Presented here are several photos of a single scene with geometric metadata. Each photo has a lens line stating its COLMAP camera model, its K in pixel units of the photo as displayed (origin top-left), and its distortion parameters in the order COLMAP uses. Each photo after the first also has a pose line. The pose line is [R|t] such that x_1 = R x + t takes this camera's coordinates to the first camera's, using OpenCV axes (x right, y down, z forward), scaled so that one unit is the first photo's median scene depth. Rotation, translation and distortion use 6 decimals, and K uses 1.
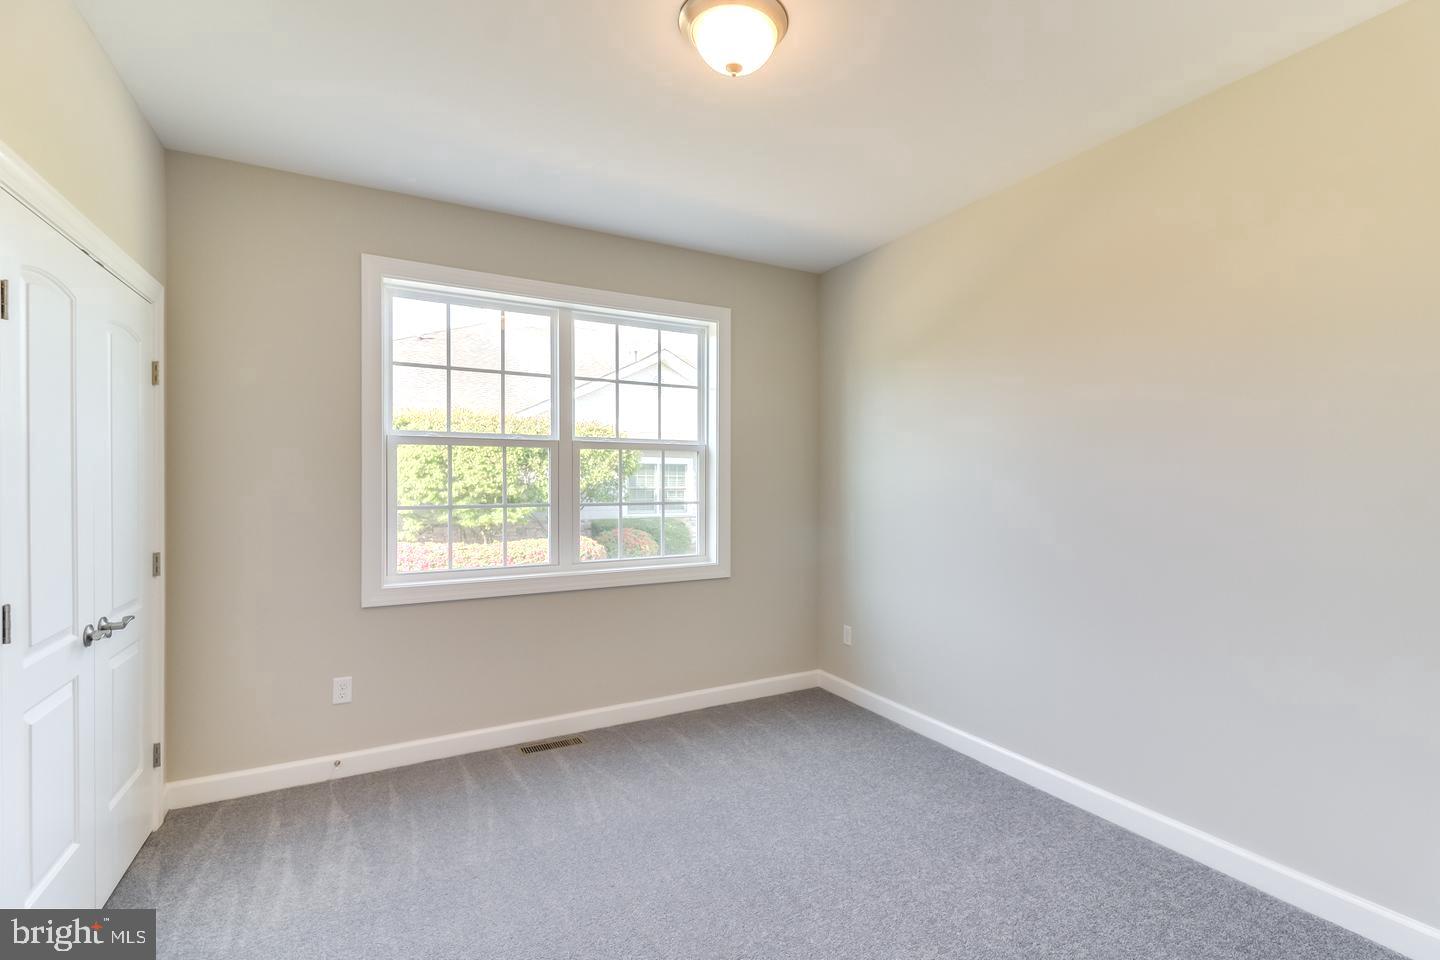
lens RADIAL K [[626.5, 0, 709.1], [0, 626.5, 486.0], [0, 0, 1]] dist [-0.018004, 0.000516]
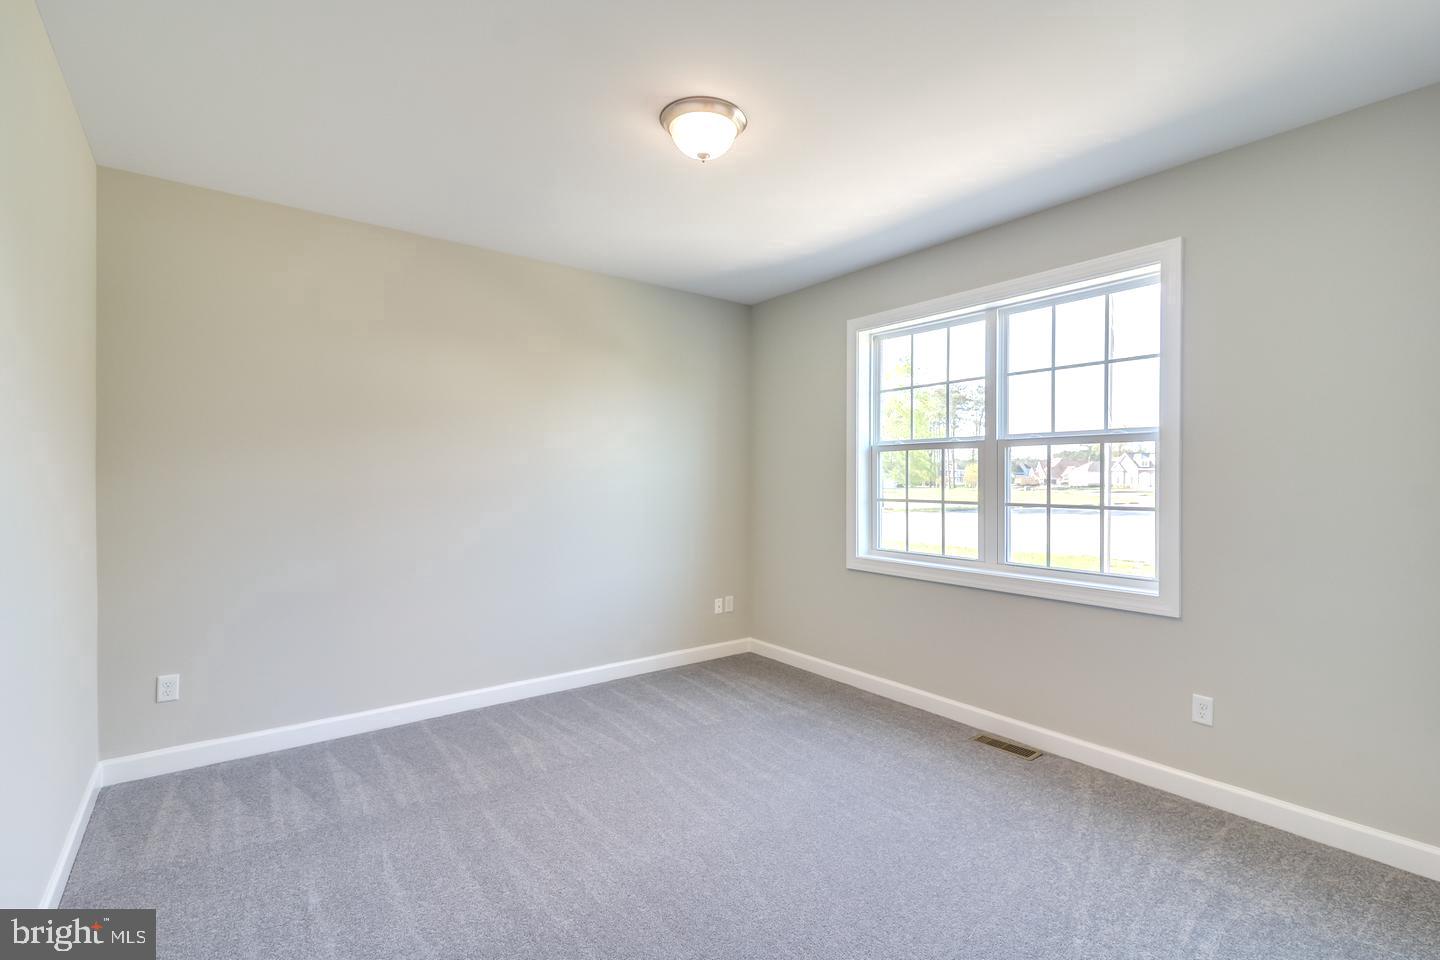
lens RADIAL K [[691.1, 0, 722.0], [0, 691.1, 490.4], [0, 0, 1]] dist [-0.020157, 0.000142]
pose [[0.112609, 0.017275, -0.993489, 0.813509], [-0.013570, 0.999782, 0.015846, -0.003025], [0.993547, 0.011697, 0.112819, 0.441388]]
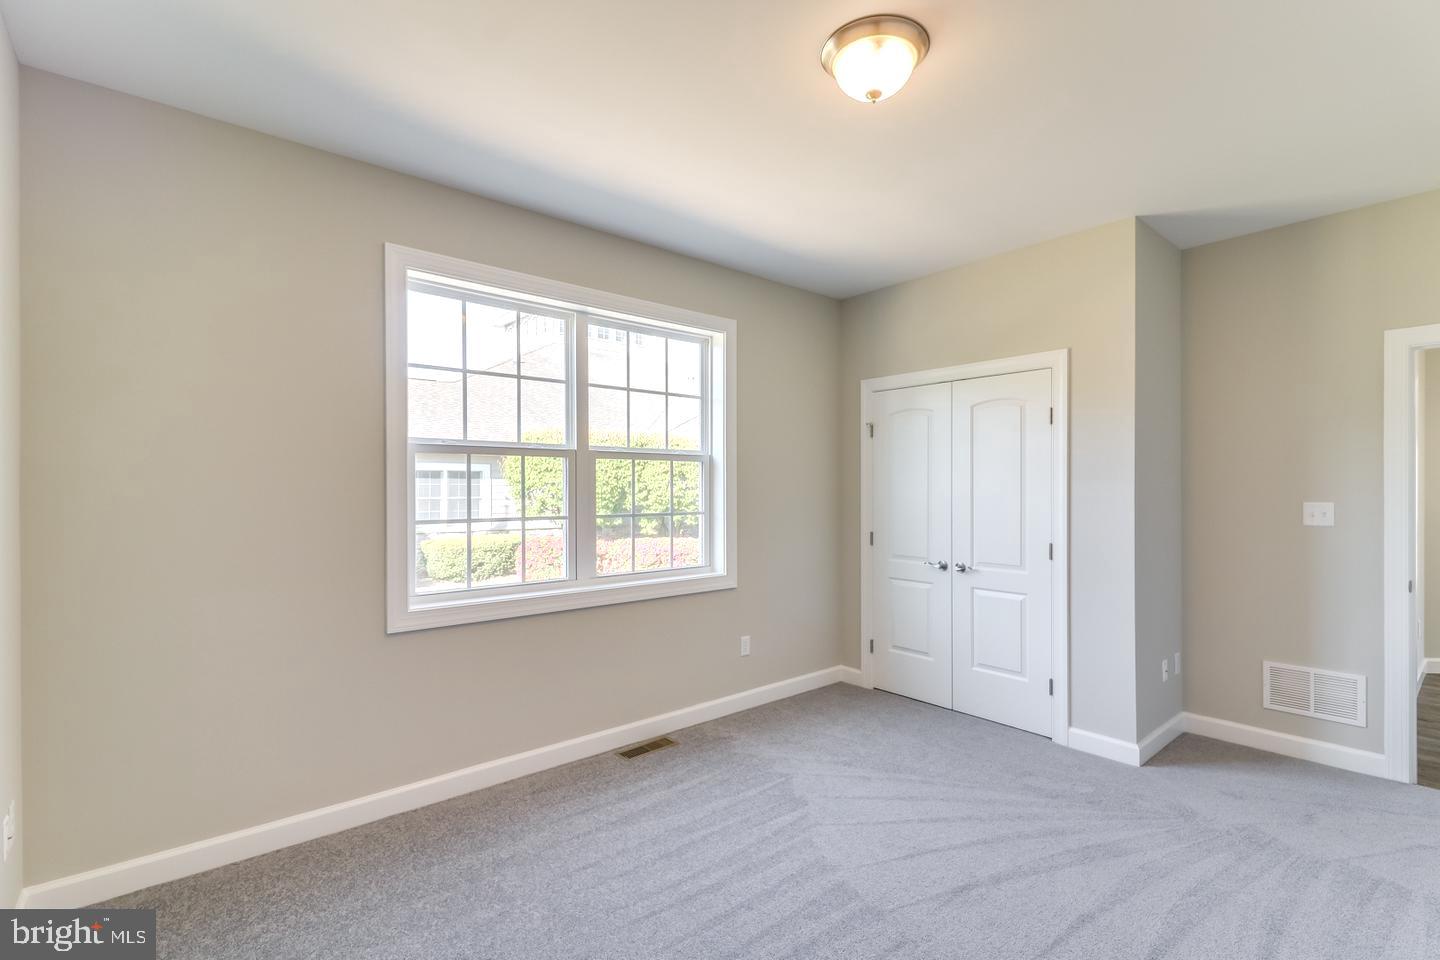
lens RADIAL K [[729.1, 0, 766.2], [0, 729.1, 497.3], [0, 0, 1]] dist [0.004767, -0.003965]
pose [[0.958515, -0.008300, 0.284920, -0.278854], [0.008516, 0.999964, 0.000481, 0.001321], [-0.284914, 0.001966, 0.958551, -0.150626]]
